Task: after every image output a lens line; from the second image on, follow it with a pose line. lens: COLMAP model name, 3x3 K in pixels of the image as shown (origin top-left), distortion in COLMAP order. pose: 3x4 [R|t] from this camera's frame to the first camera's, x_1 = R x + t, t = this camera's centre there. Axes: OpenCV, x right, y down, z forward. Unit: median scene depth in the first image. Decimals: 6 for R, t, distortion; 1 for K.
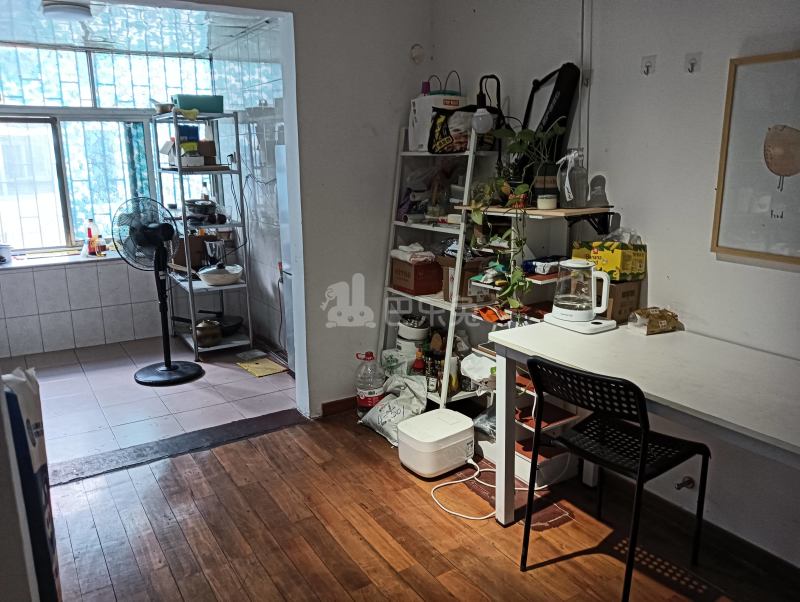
lens RADIAL K [[633.9, 0, 400.0], [0, 633.9, 295.7], [0, 0, 1]] dist [0.107892, -0.210853]
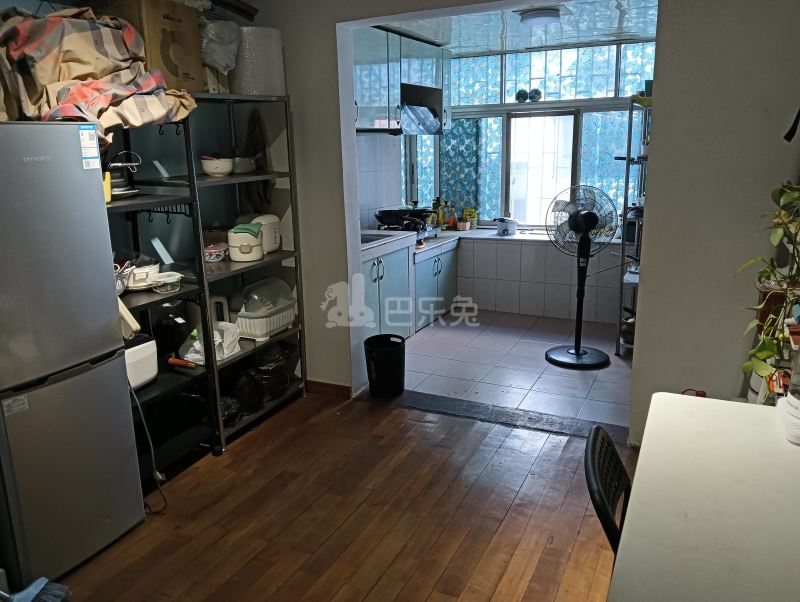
lens RADIAL K [[633.9, 0, 400.0], [0, 633.9, 295.7], [0, 0, 1]] dist [0.107892, -0.210853]
pose [[0.525750, 0.188789, -0.829425, 0.278279], [-0.170243, 0.978686, 0.114850, -0.039158], [0.833430, 0.080821, 0.546684, 0.166444]]
